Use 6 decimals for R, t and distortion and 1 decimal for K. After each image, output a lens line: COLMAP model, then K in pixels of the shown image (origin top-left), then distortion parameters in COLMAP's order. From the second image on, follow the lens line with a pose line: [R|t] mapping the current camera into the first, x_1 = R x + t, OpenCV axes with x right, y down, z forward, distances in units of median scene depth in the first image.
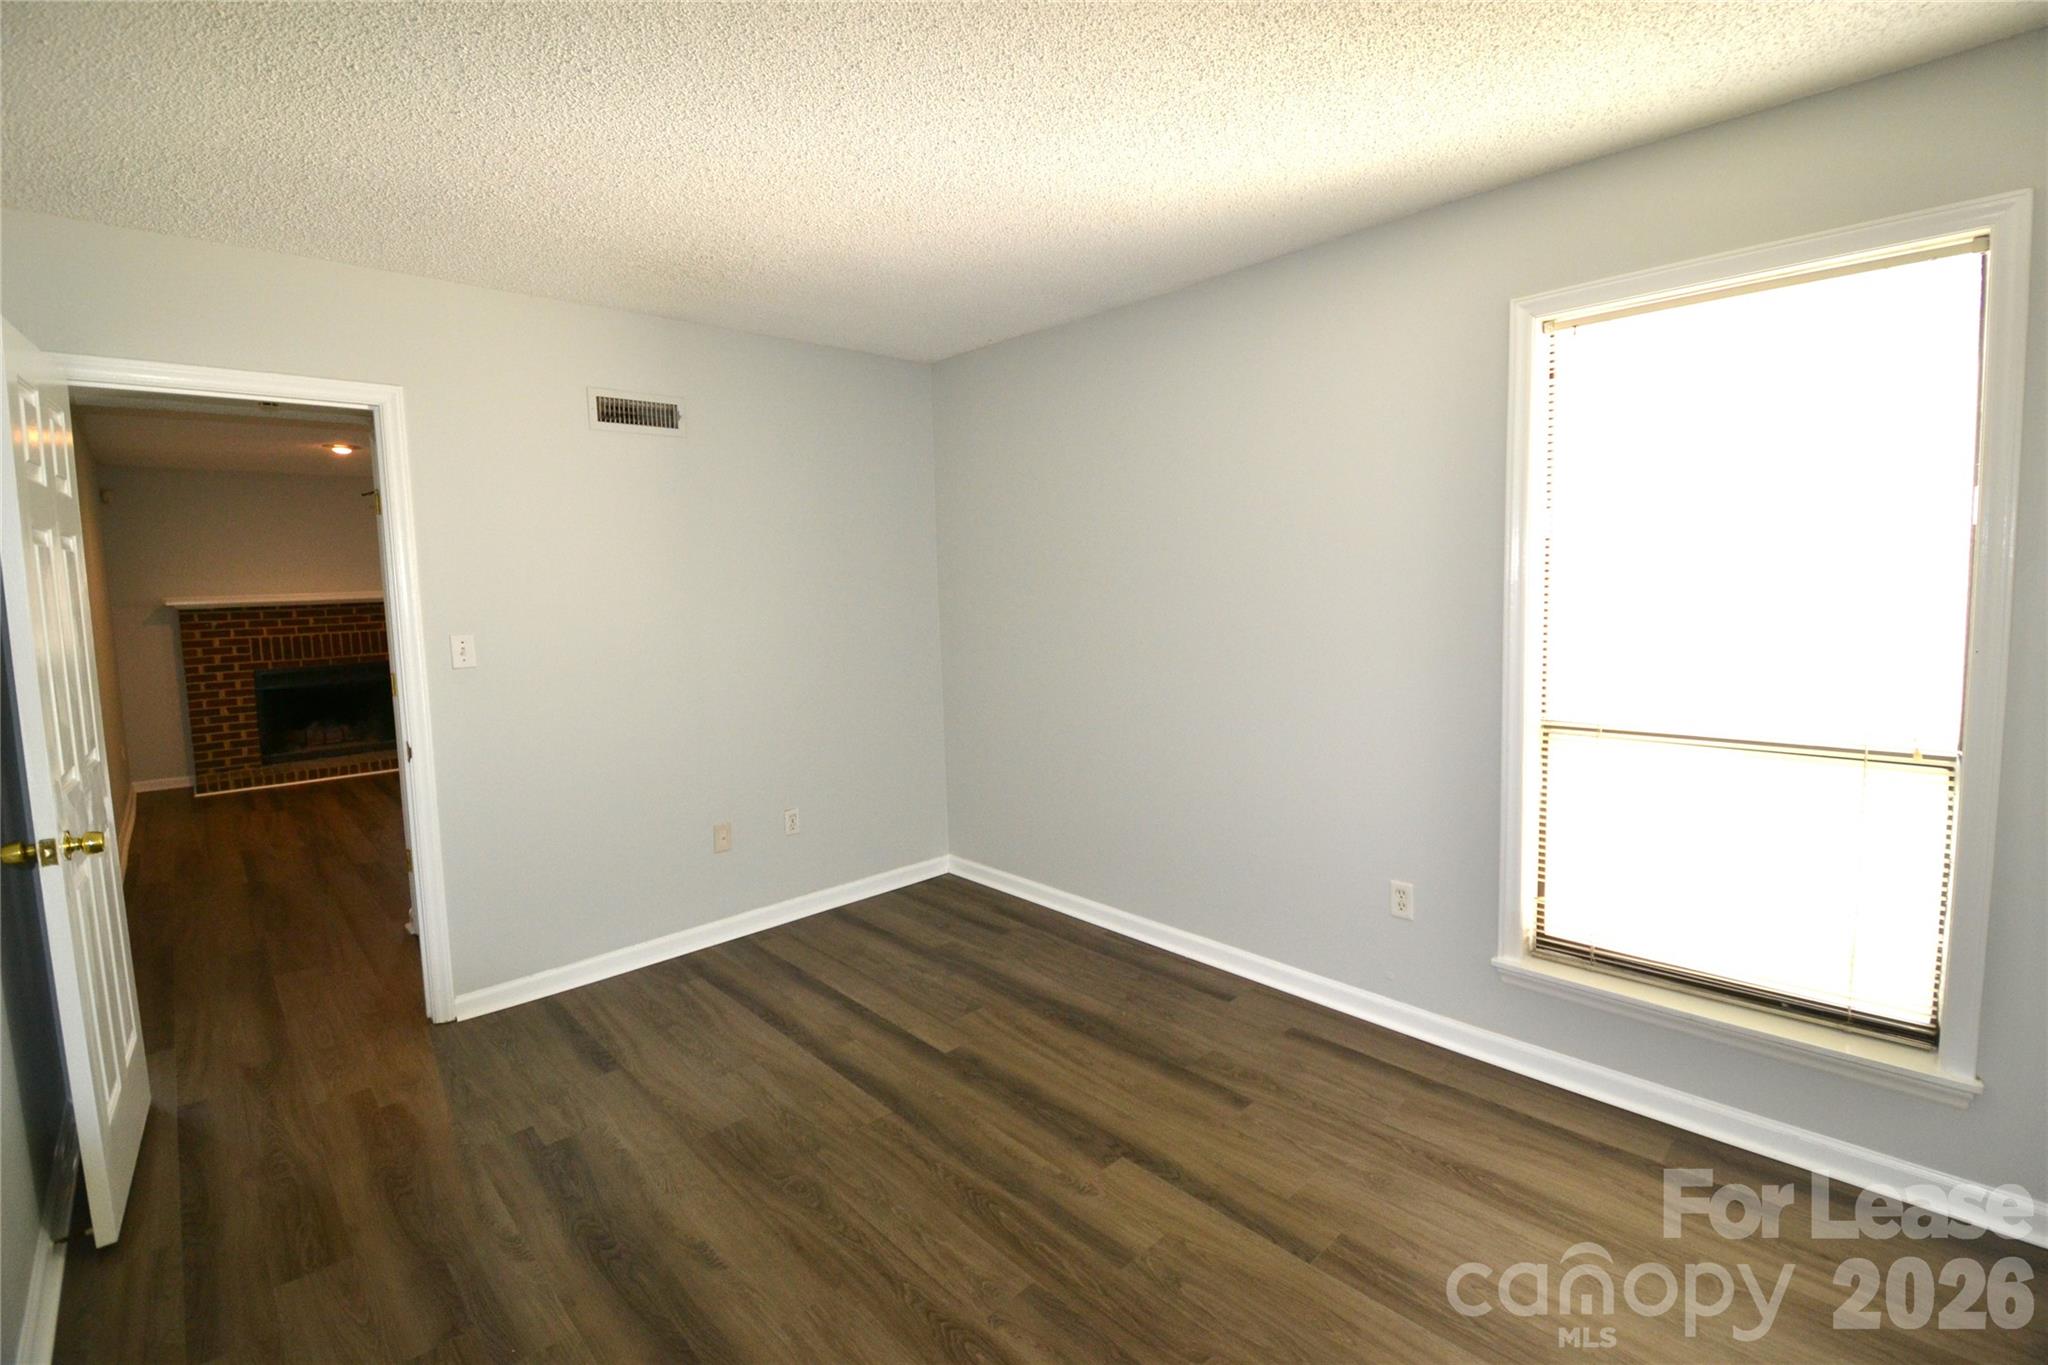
lens RADIAL K [[921.6, 0, 1018.9], [0, 921.6, 670.8], [0, 0, 1]] dist [0.029898, 0.000317]
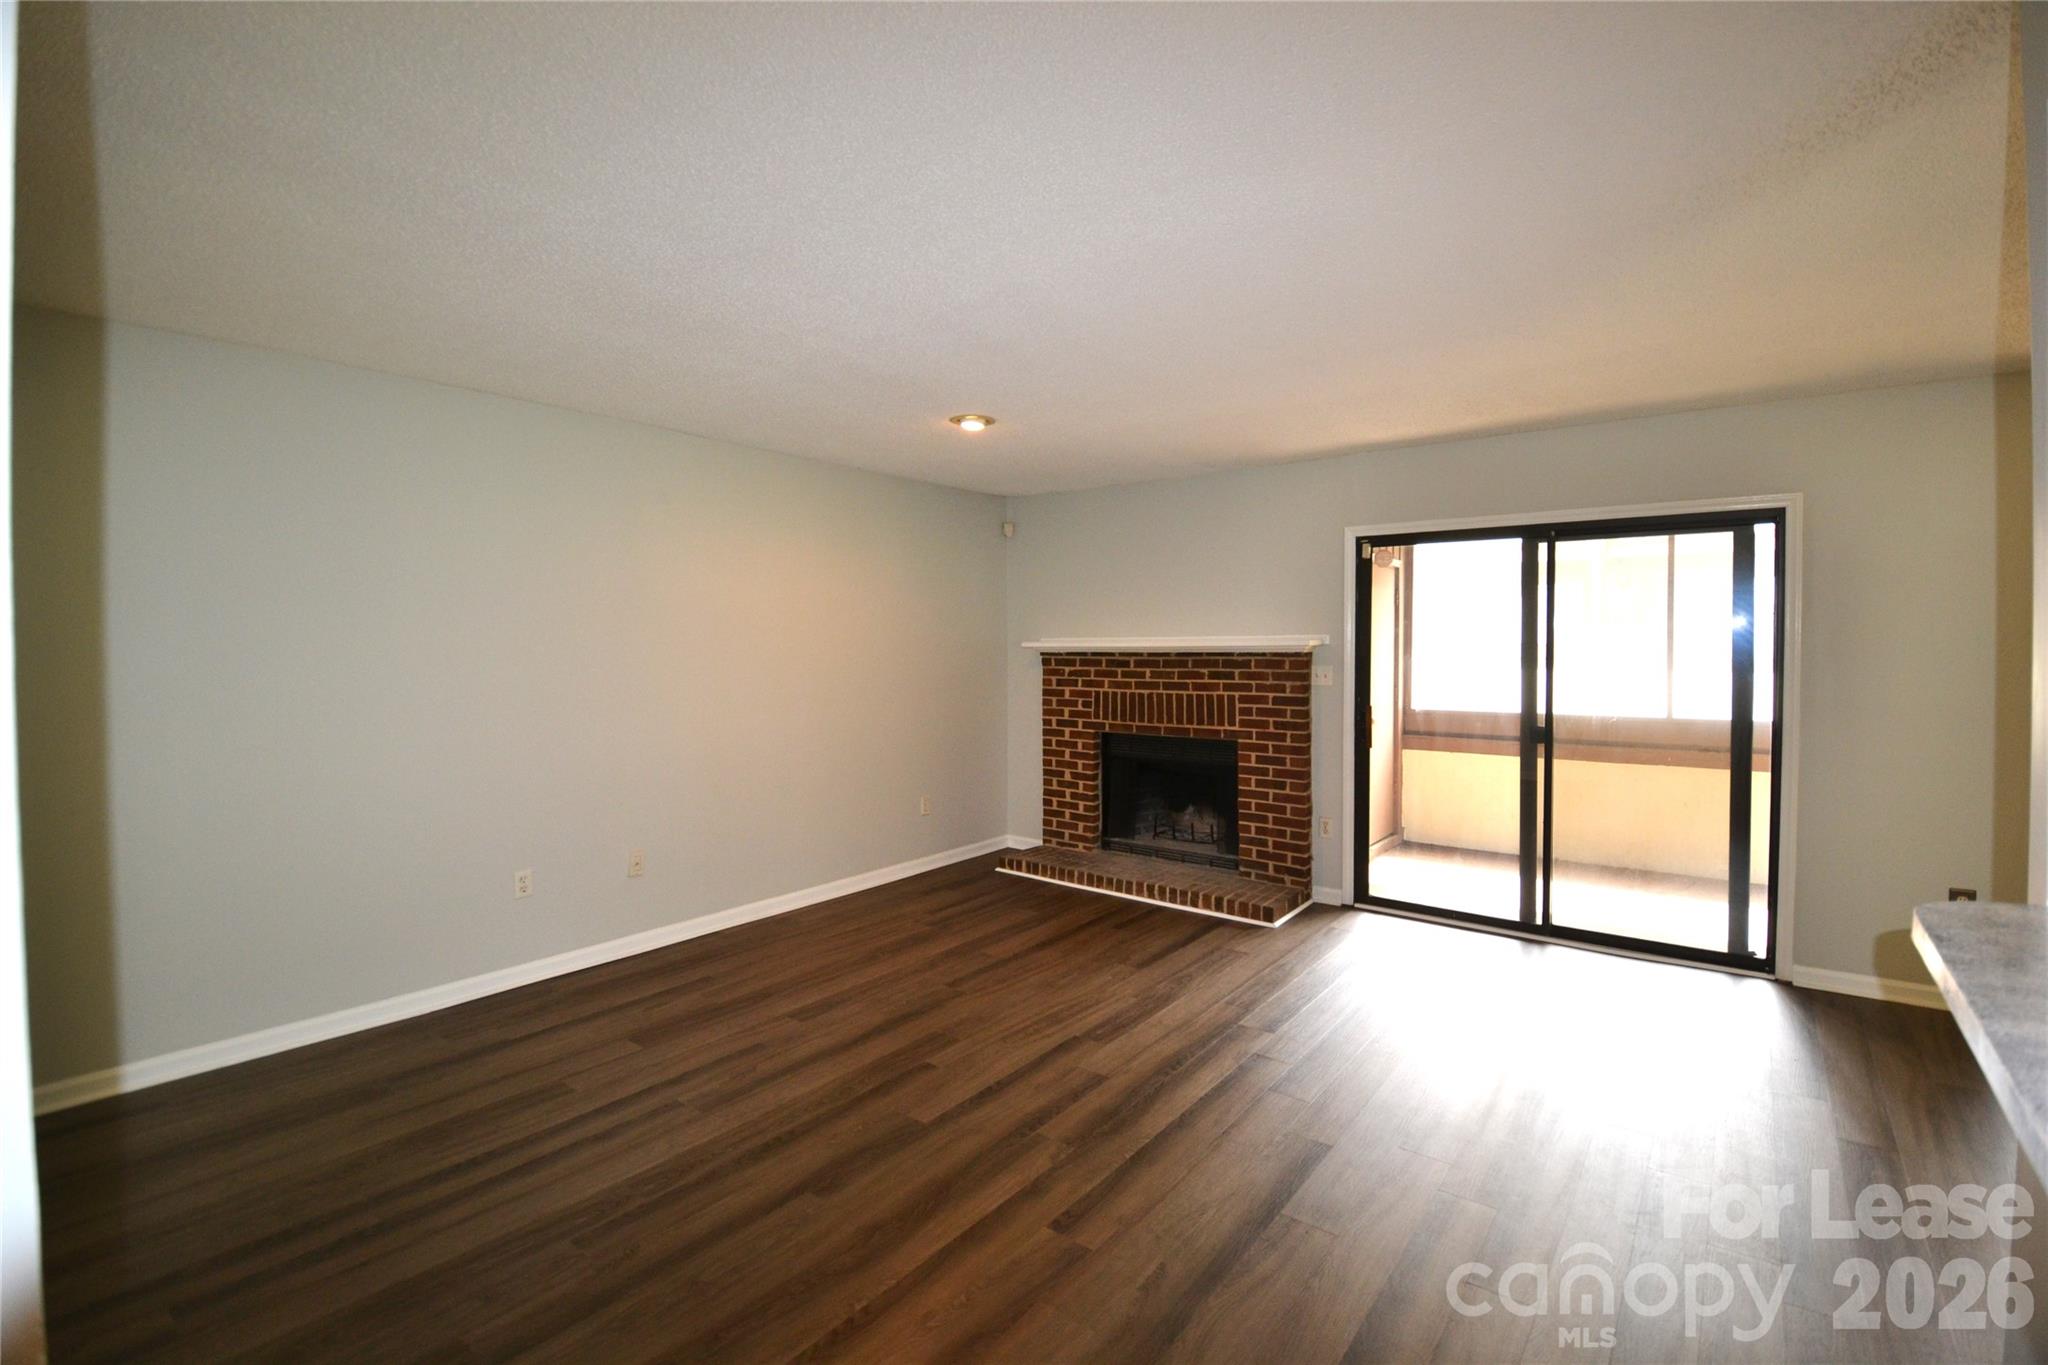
lens RADIAL K [[921.6, 0, 1024.2], [0, 921.6, 666.8], [0, 0, 1]] dist [0.029898, 0.000317]
pose [[0.147783, 0.063479, -0.986981, -0.047980], [-0.105002, 0.993305, 0.048163, -0.086918], [0.983430, 0.096517, 0.153459, 0.819936]]
